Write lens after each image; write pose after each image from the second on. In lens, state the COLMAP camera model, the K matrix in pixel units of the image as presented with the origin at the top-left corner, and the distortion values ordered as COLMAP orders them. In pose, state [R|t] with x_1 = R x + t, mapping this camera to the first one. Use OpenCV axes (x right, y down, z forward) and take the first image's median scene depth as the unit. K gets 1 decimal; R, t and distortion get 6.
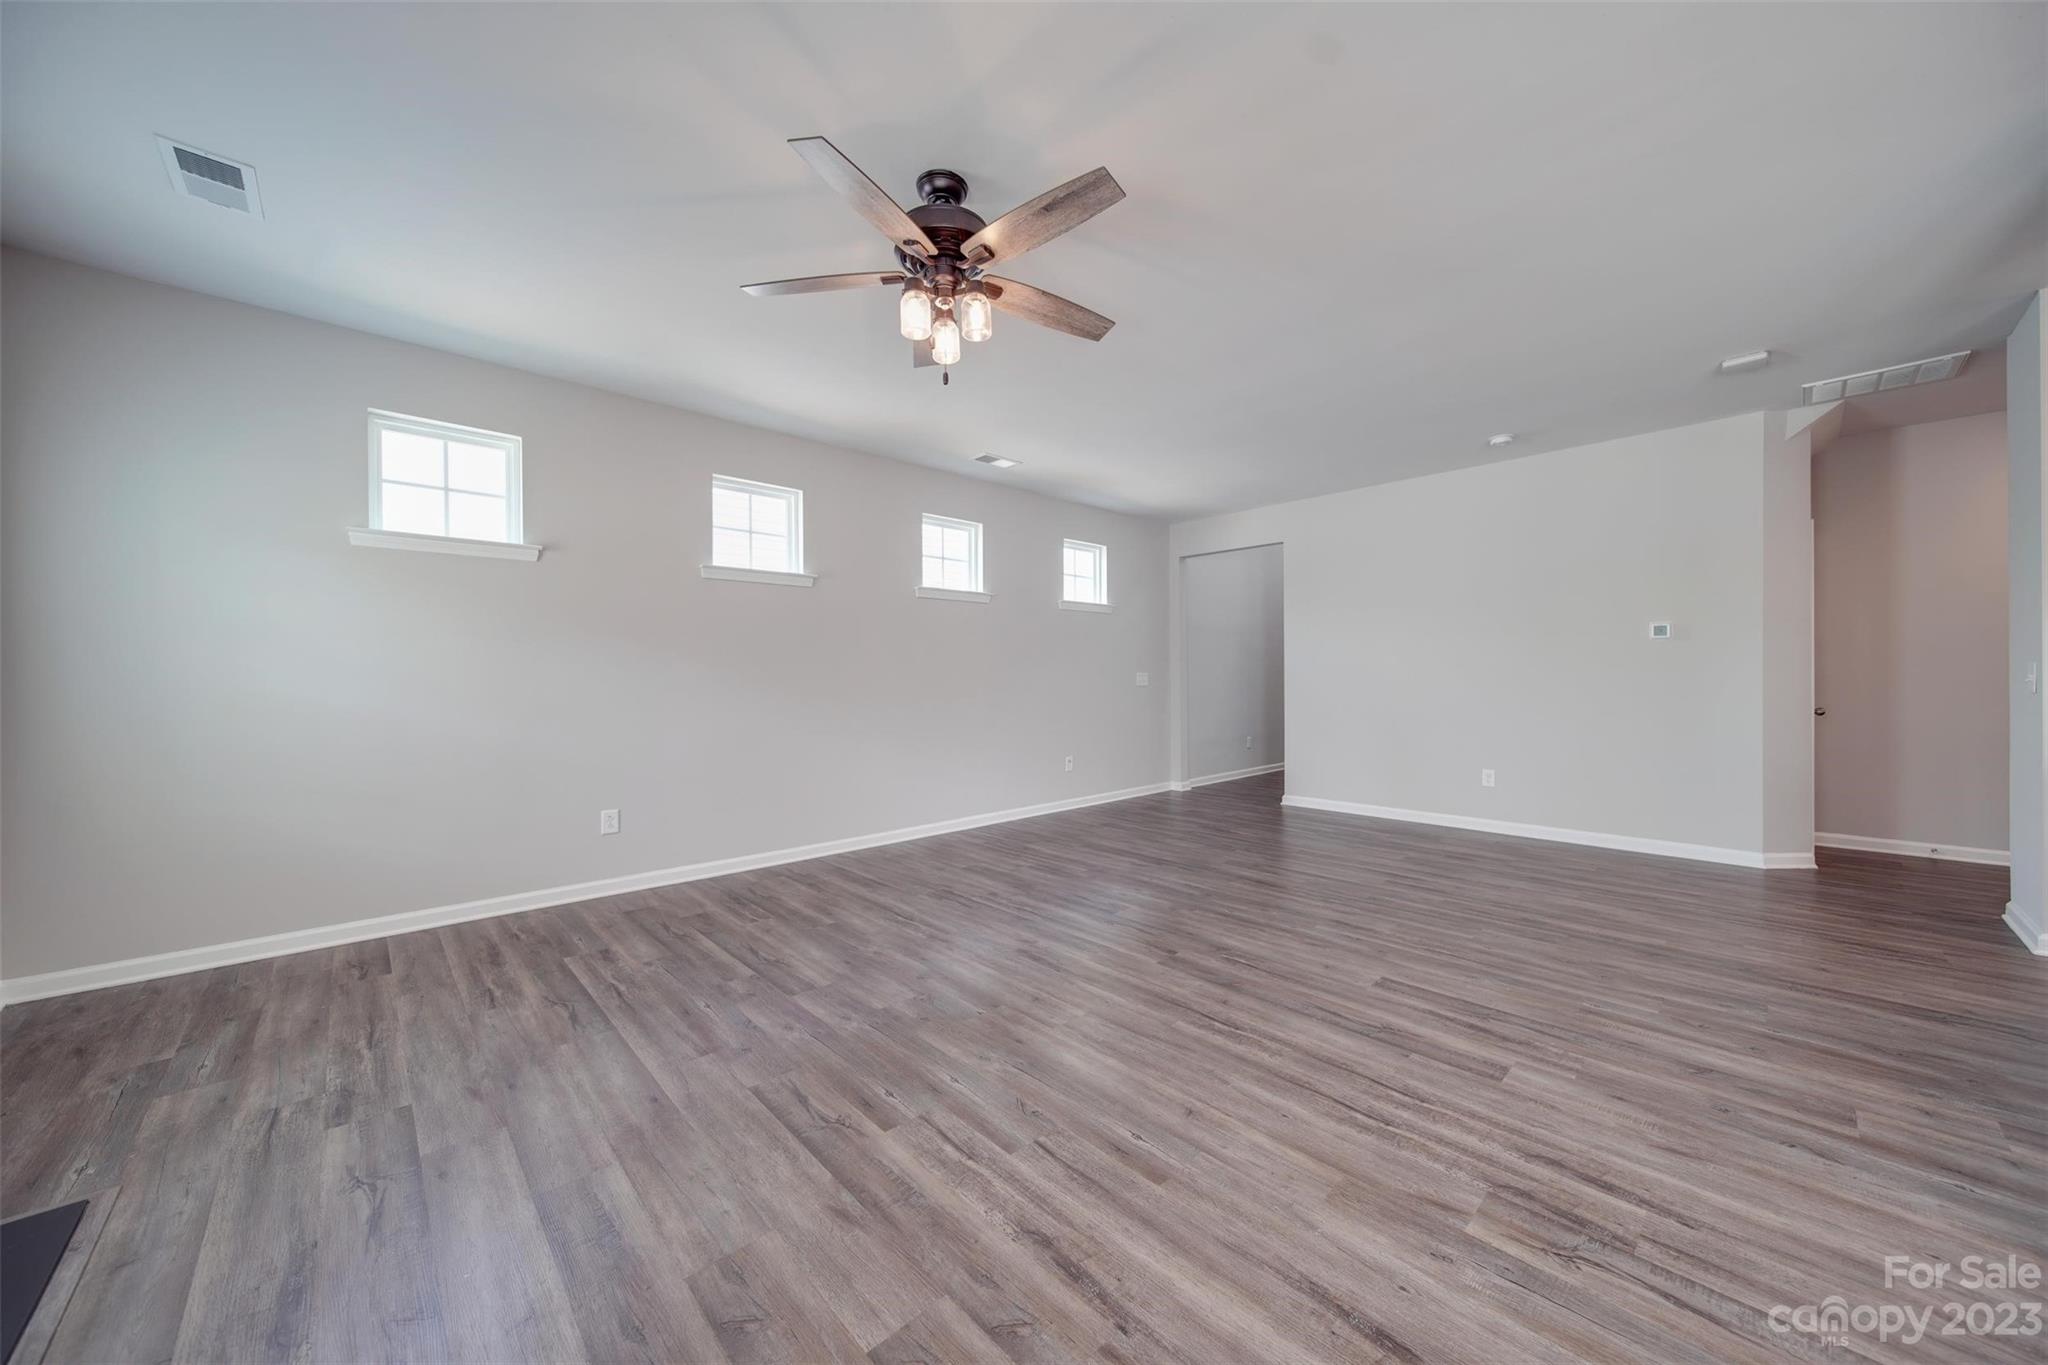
lens RADIAL K [[720.2, 0, 1027.4], [0, 720.2, 681.4], [0, 0, 1]] dist [-0.002426, -0.000857]
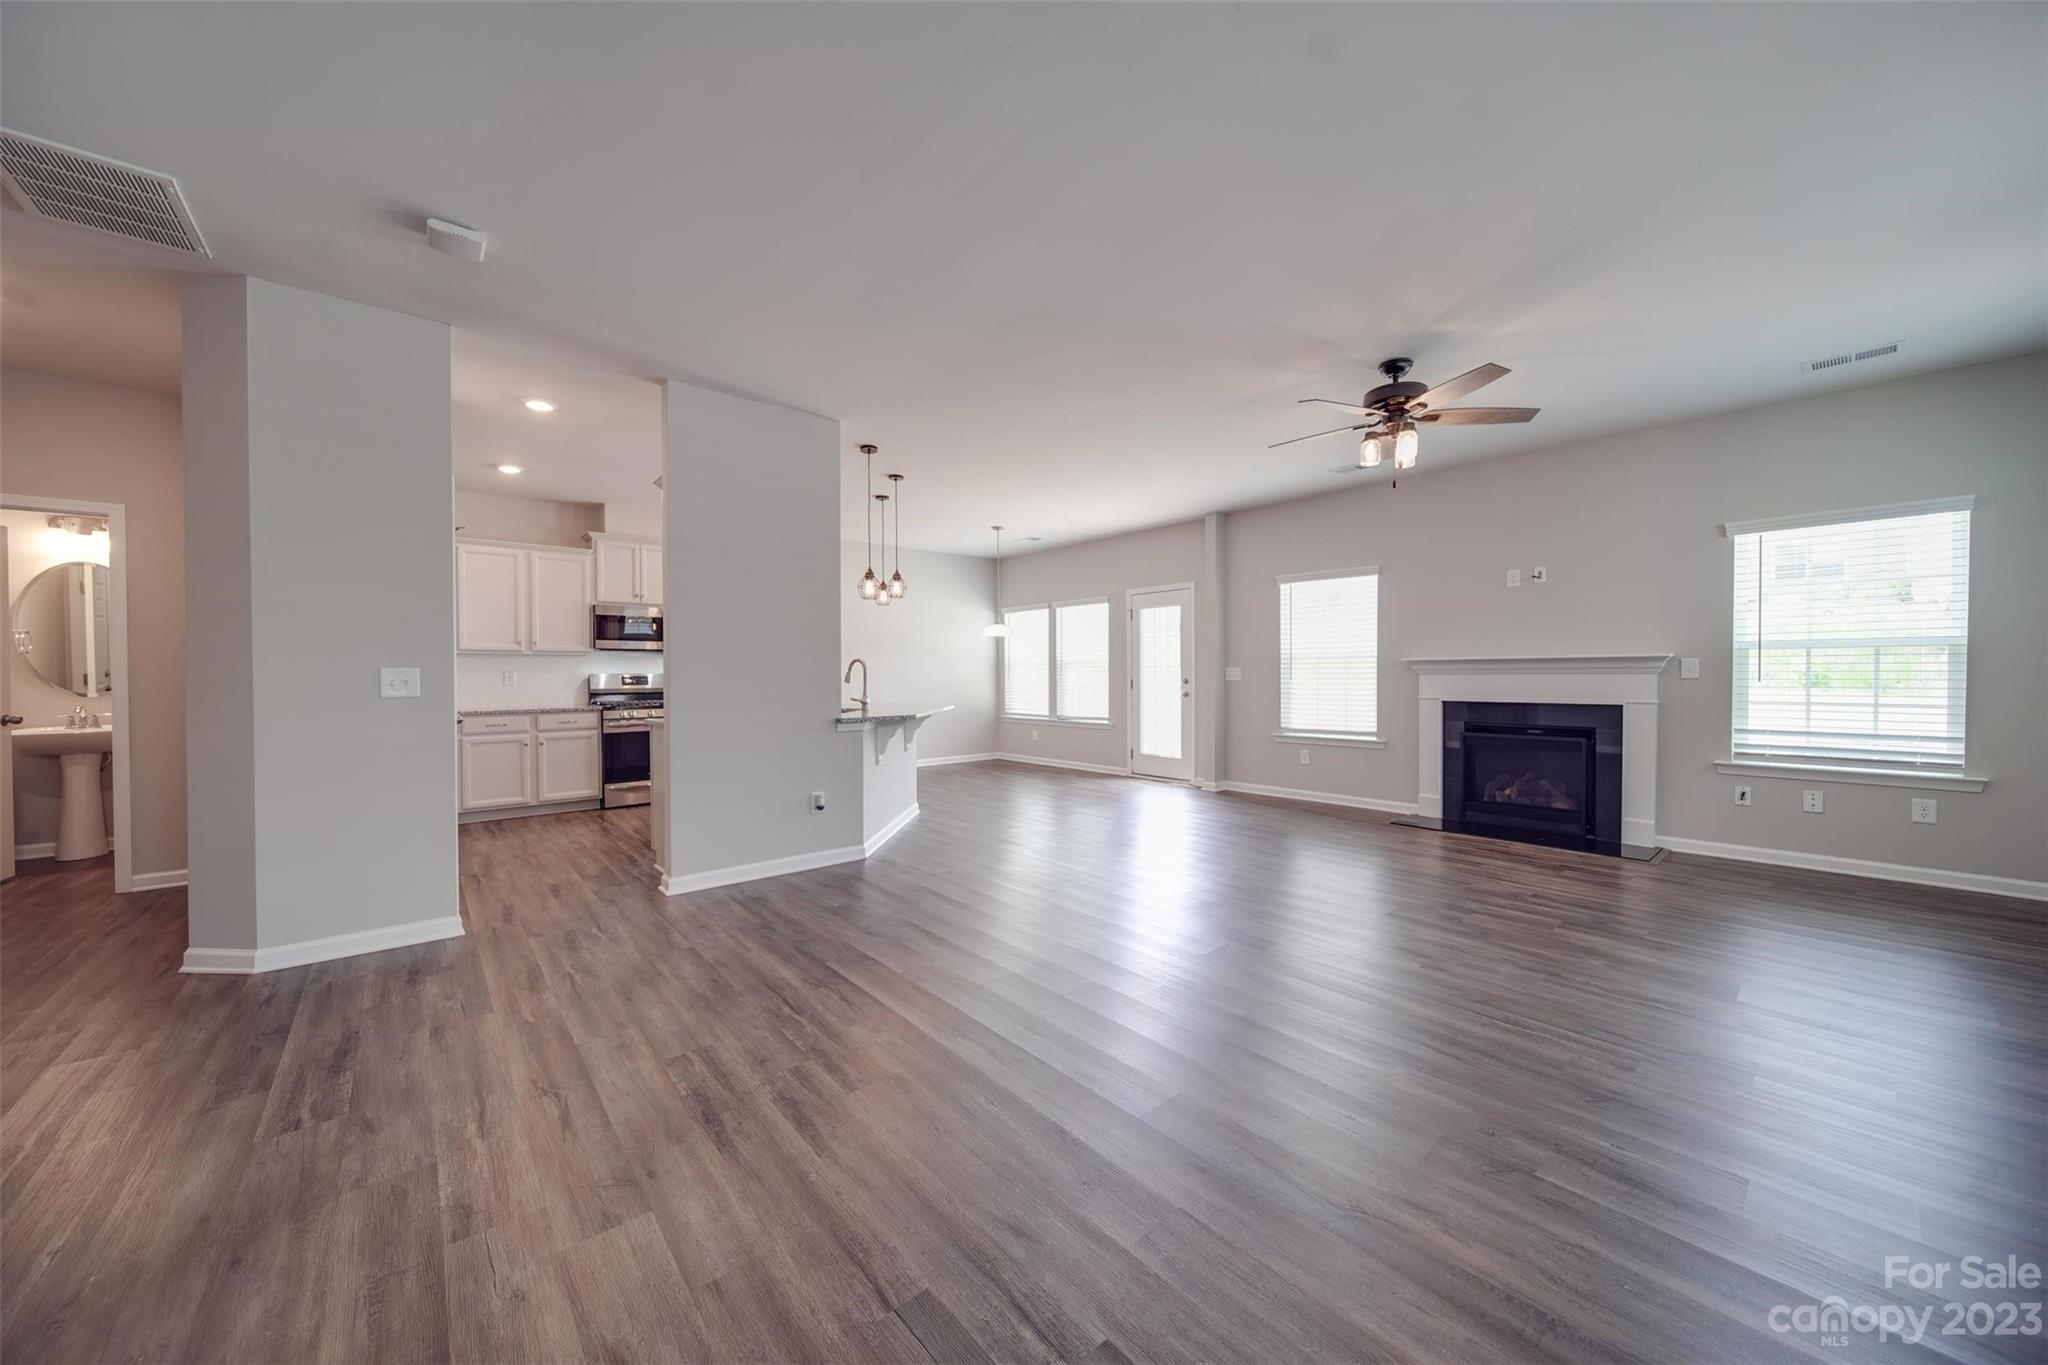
lens RADIAL K [[720.2, 0, 1032.5], [0, 720.2, 680.7], [0, 0, 1]] dist [-0.002426, -0.000857]
pose [[-0.999356, 0.011097, 0.034112, 0.534636], [0.011554, 0.999846, 0.013236, -0.012128], [-0.033960, 0.013622, -0.999330, 2.207660]]
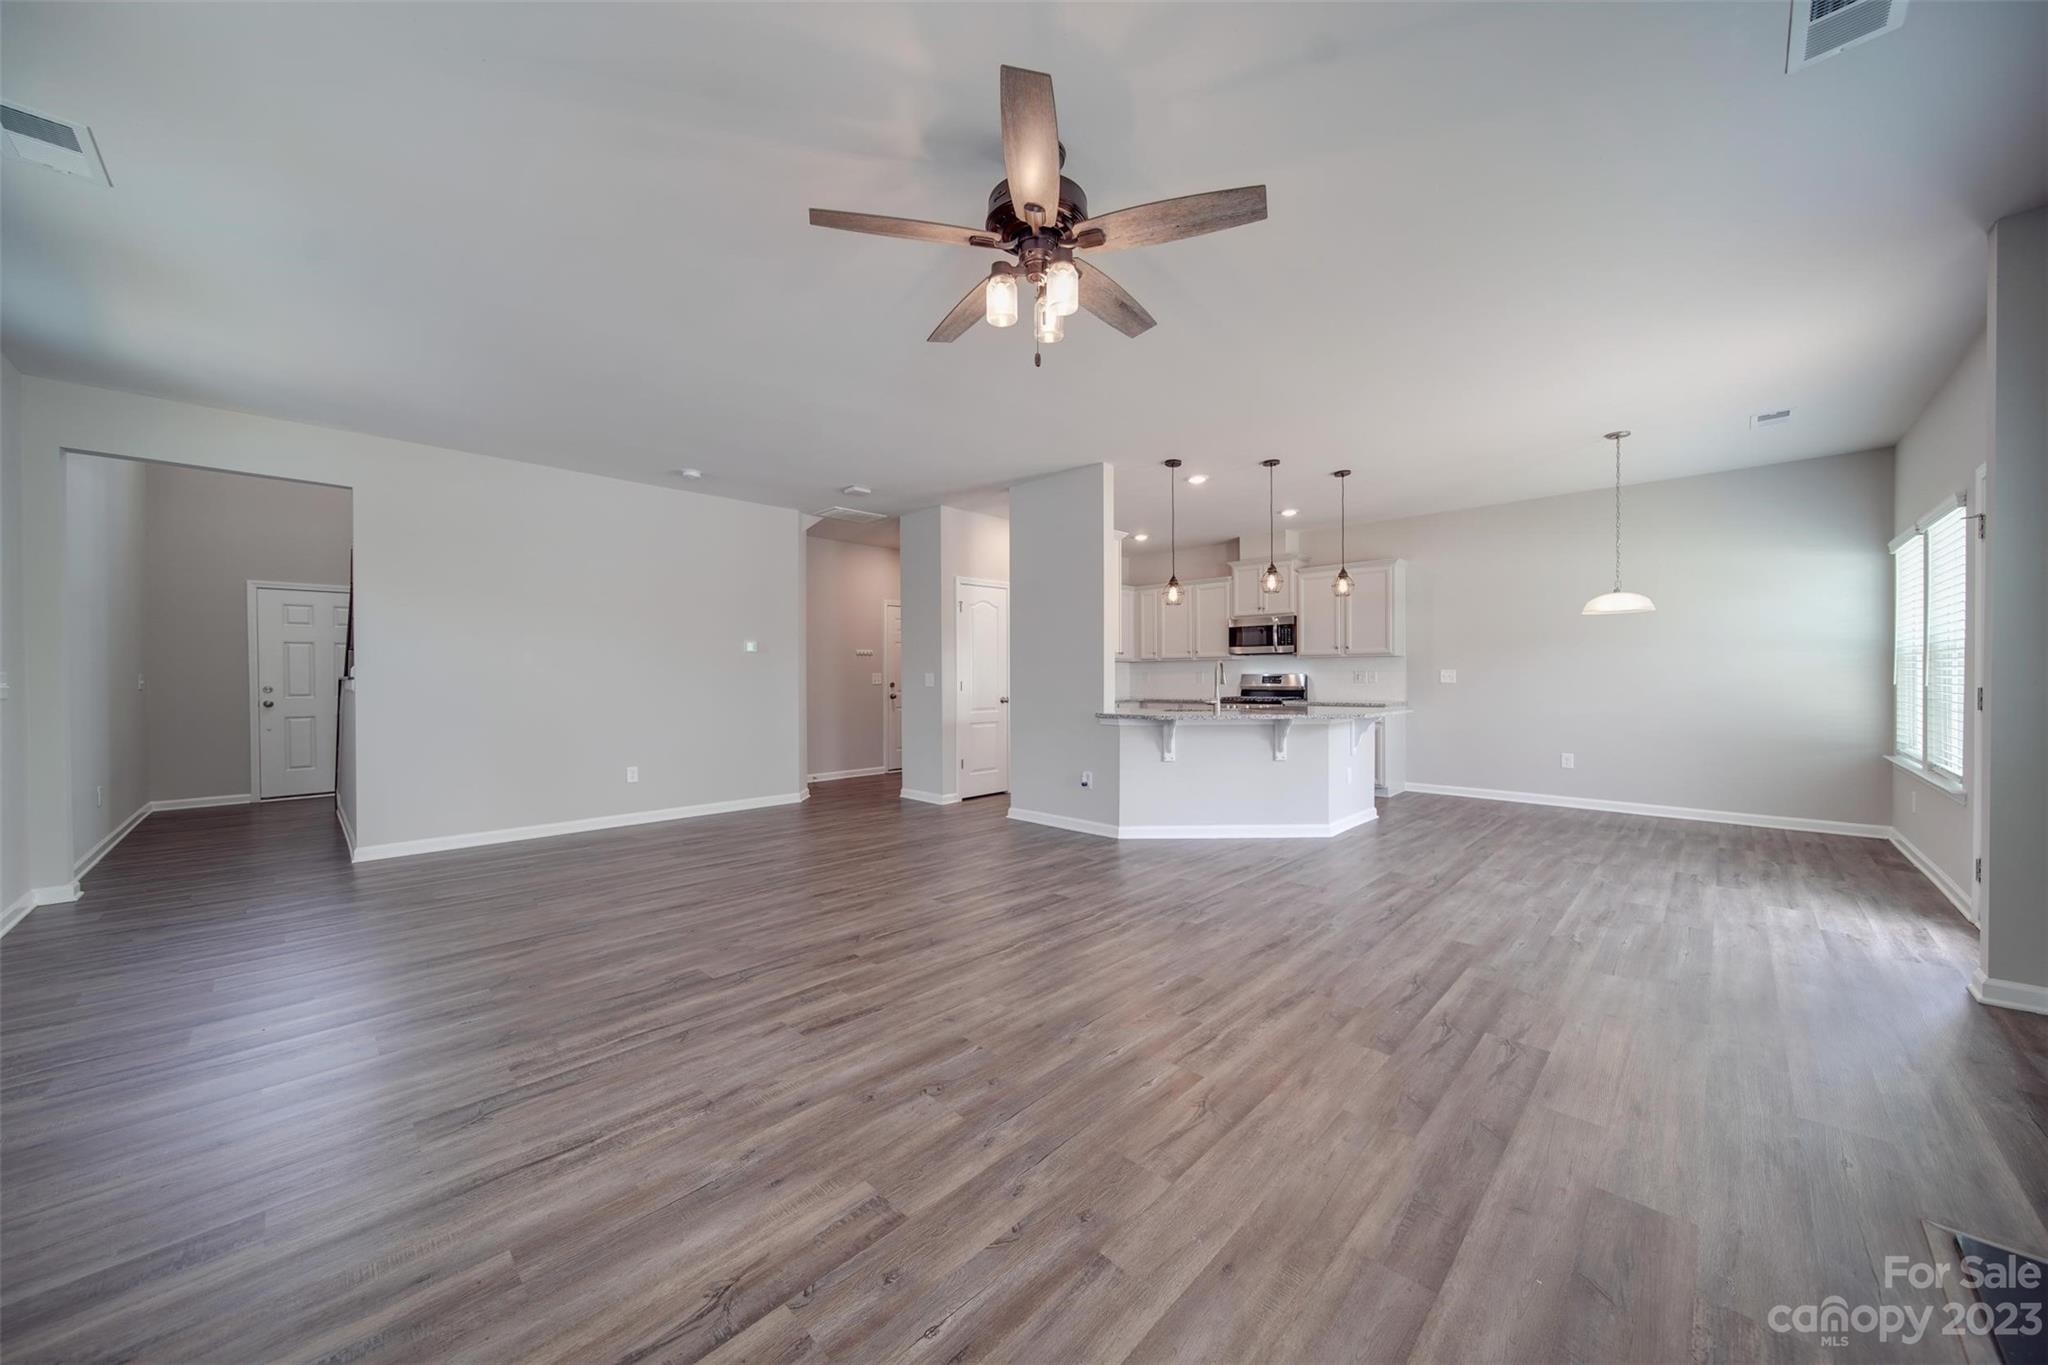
lens RADIAL K [[720.2, 0, 1029.9], [0, 720.2, 680.6], [0, 0, 1]] dist [-0.002426, -0.000857]
pose [[-0.048226, 0.000068, 0.998836, -0.889160], [0.008253, 0.999966, 0.000331, -0.001300], [-0.998802, 0.008259, -0.048225, 0.893010]]
